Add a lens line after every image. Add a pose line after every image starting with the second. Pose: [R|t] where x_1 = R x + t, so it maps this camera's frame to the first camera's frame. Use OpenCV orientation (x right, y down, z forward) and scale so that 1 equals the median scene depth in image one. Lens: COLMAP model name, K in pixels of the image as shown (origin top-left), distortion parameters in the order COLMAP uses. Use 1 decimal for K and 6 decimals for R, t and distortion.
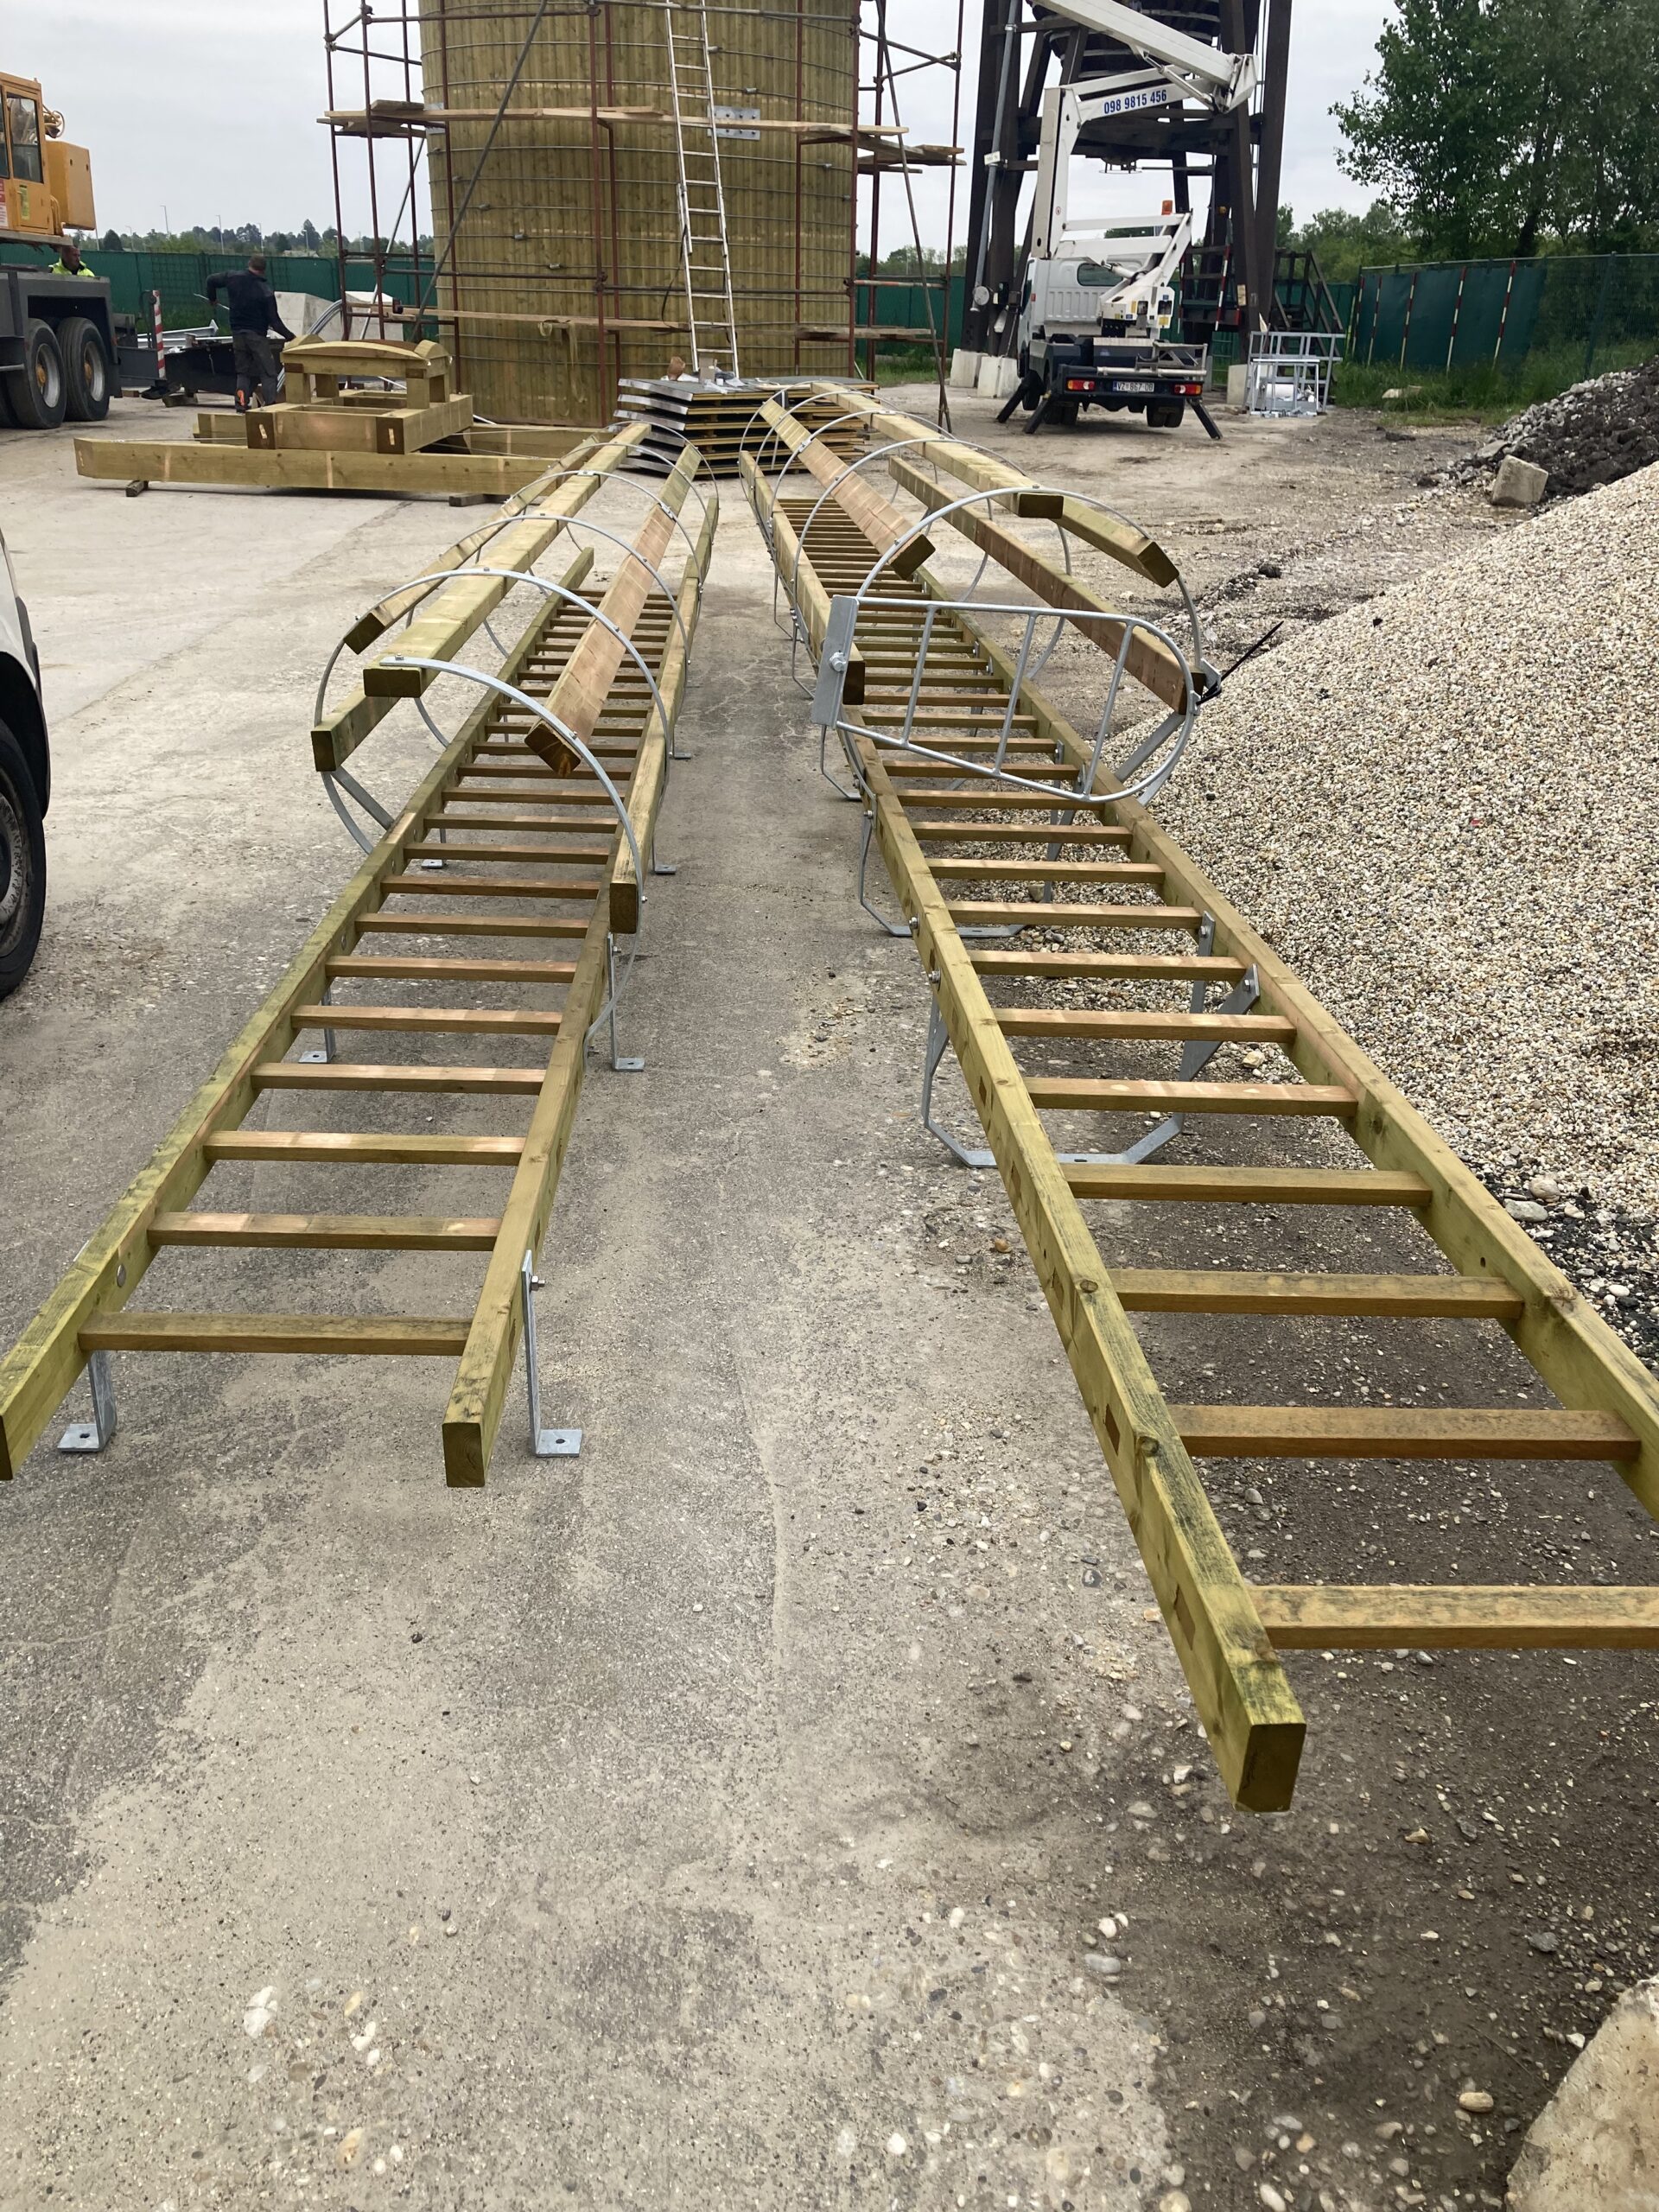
lens RADIAL K [[1795.7, 0, 824.9], [0, 1795.7, 1099.2], [0, 0, 1]] dist [0.039339, -0.048413]
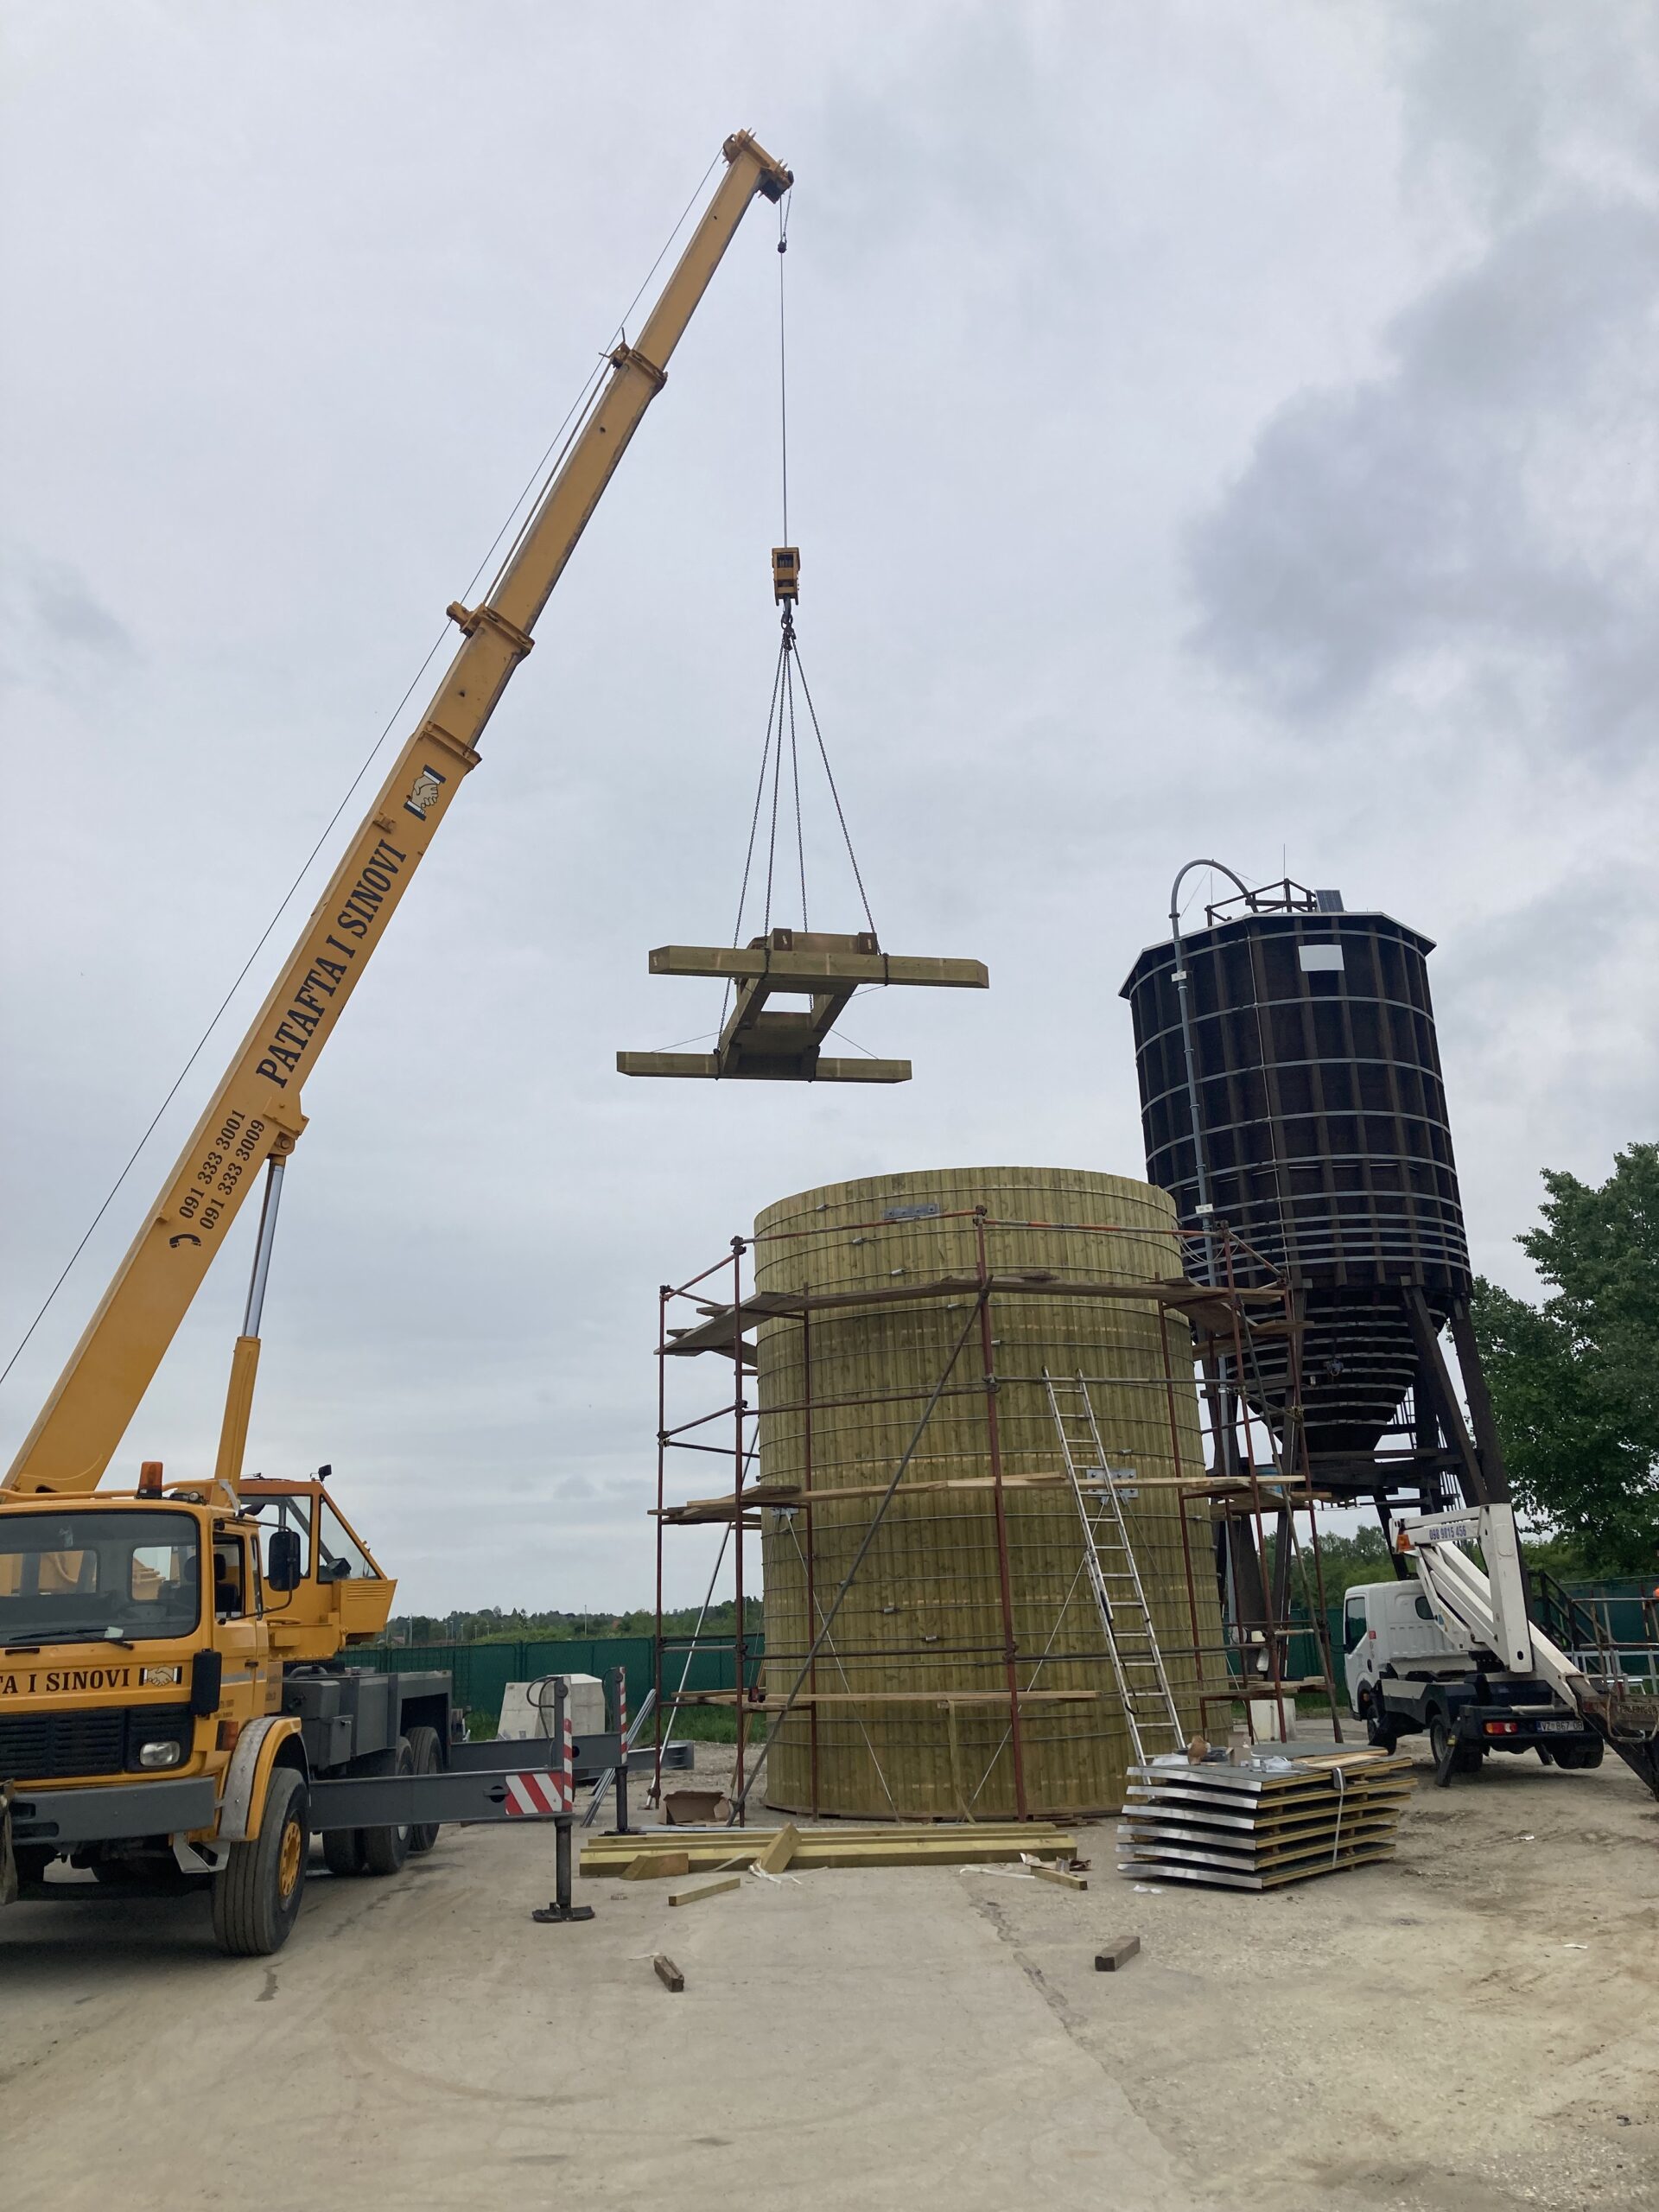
lens RADIAL K [[1795.7, 0, 848.5], [0, 1795.7, 1094.5], [0, 0, 1]] dist [0.039339, -0.048413]
pose [[0.997784, -0.061987, 0.024197, -0.175093], [0.062722, 0.754673, -0.653096, -0.074140], [0.022223, 0.653166, 0.756888, 0.129382]]
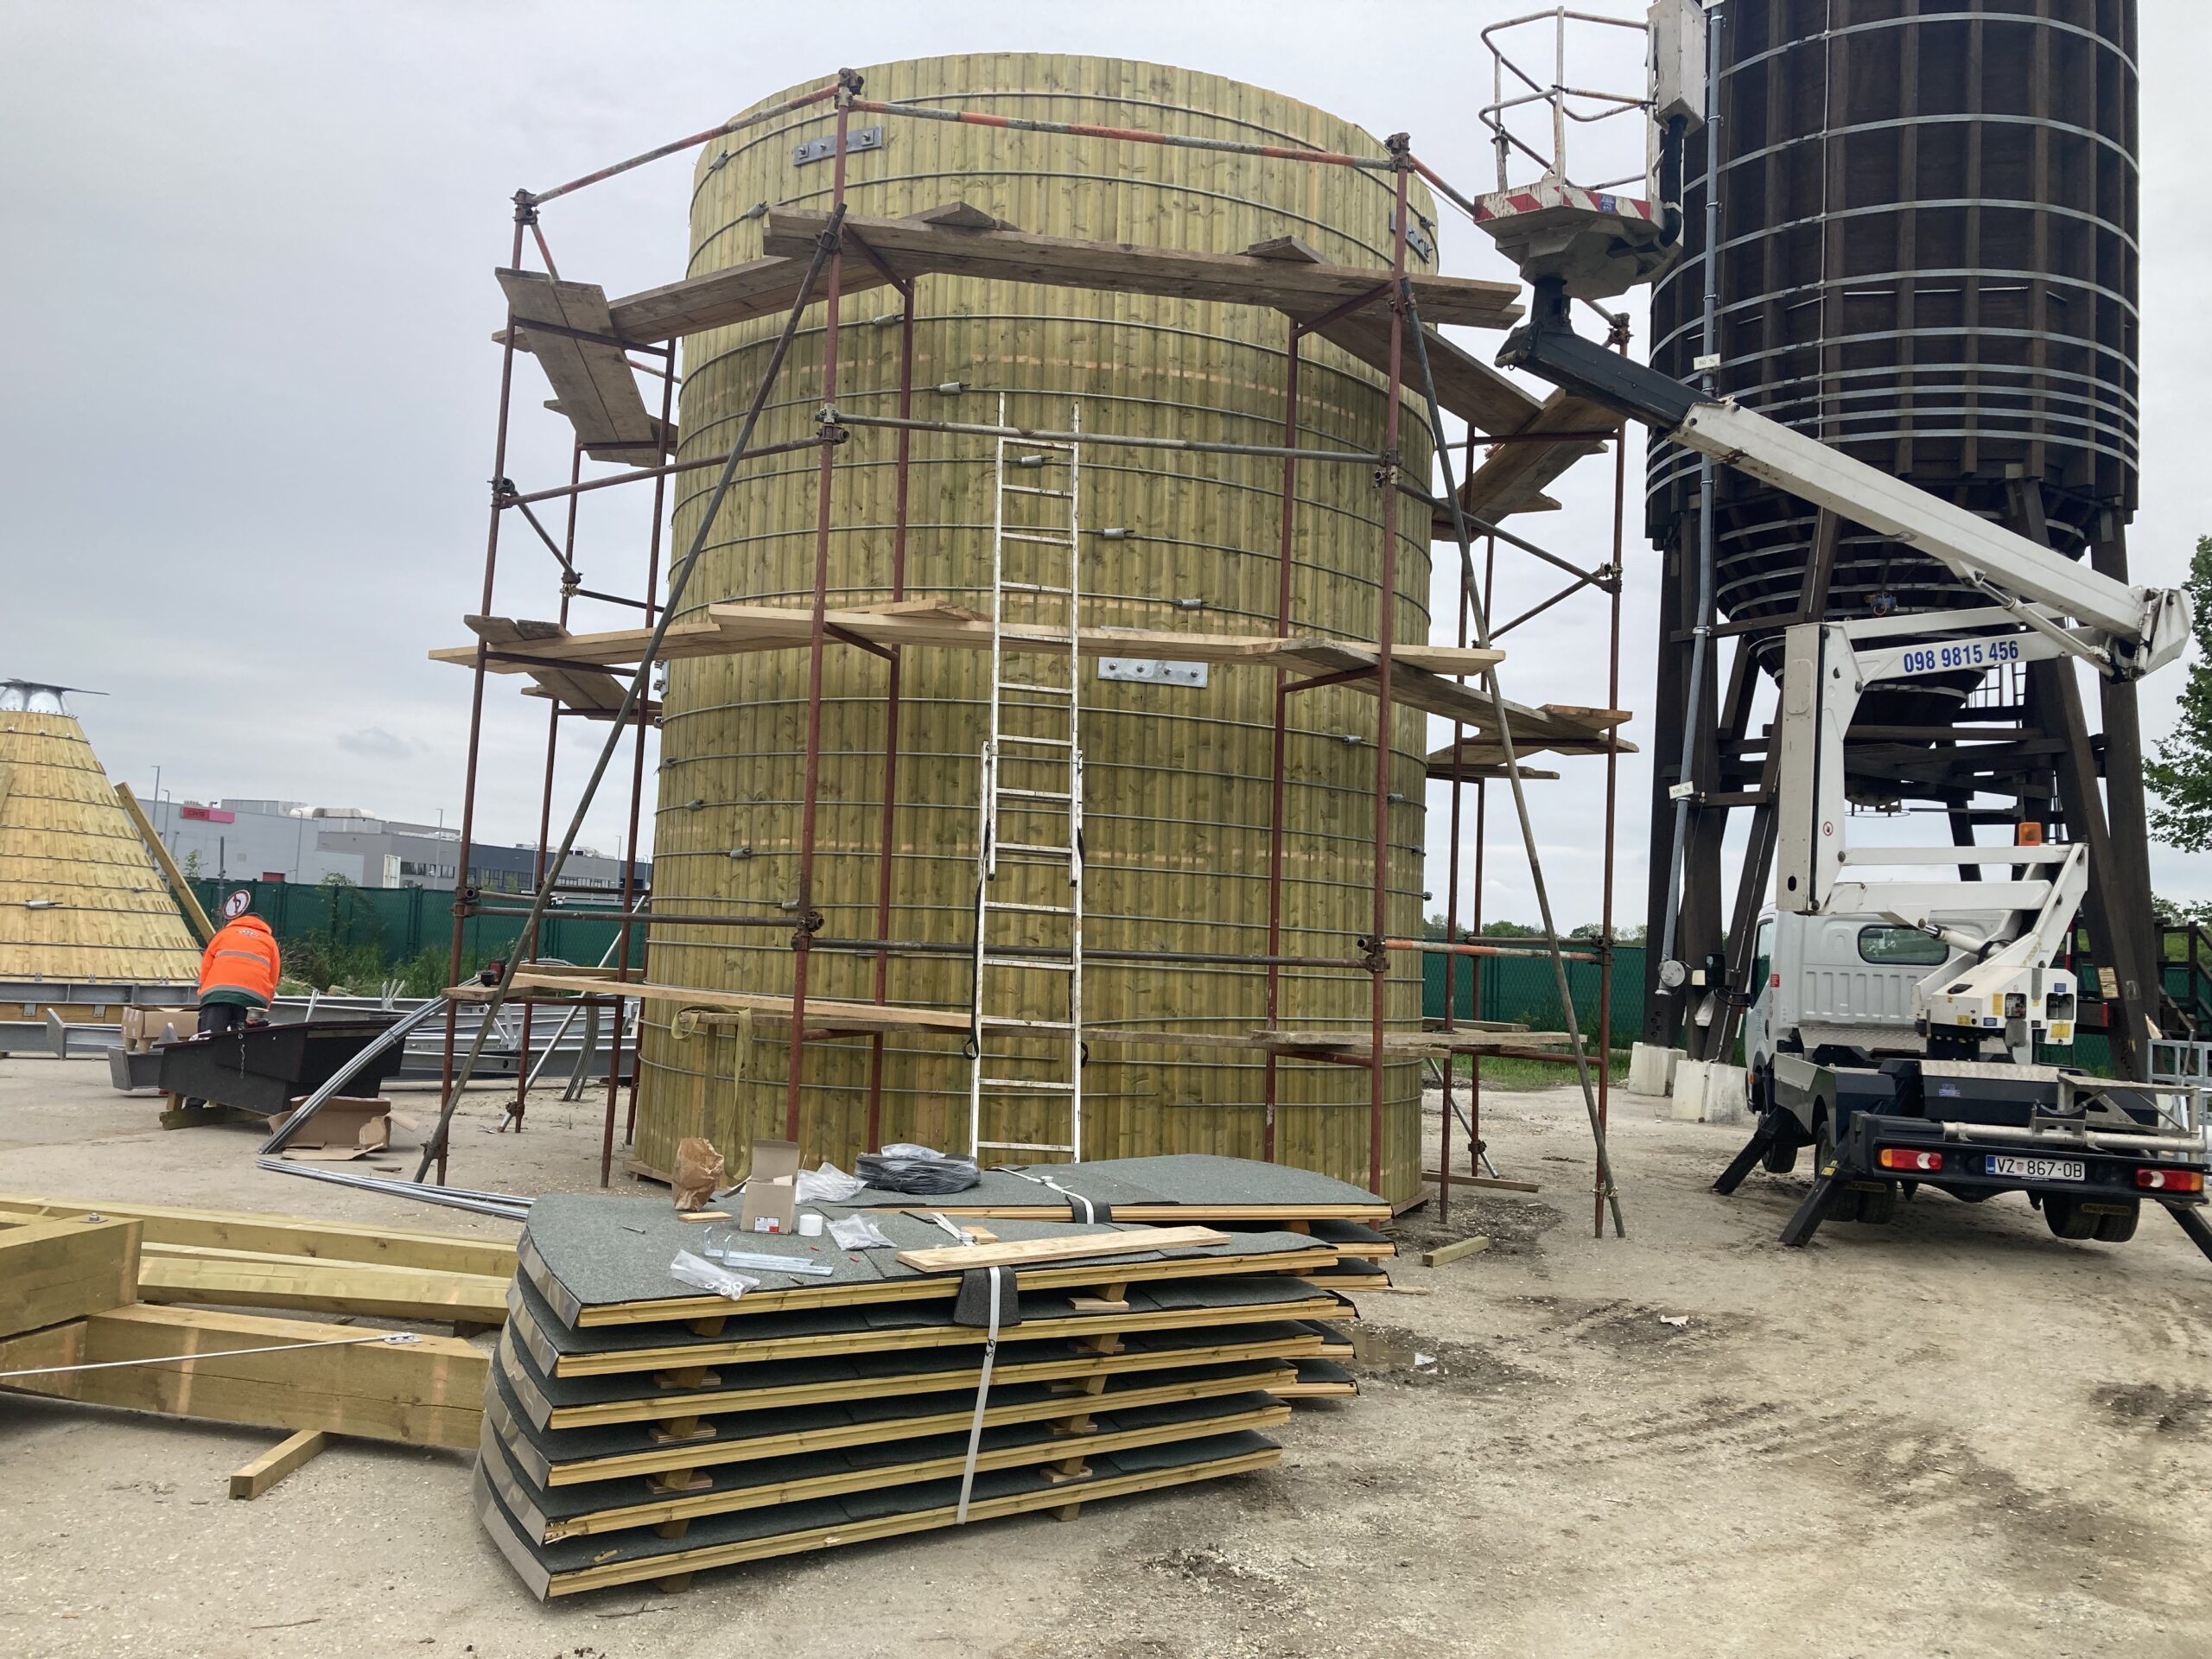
lens RADIAL K [[1795.7, 0, 1088.2], [0, 1795.7, 820.3], [0, 0, 1]] dist [0.039339, -0.048413]
pose [[0.973323, 0.003394, -0.229415, 0.041900], [-0.112245, 0.879113, -0.463207, -0.231572], [0.200109, 0.476601, 0.856042, 0.515620]]
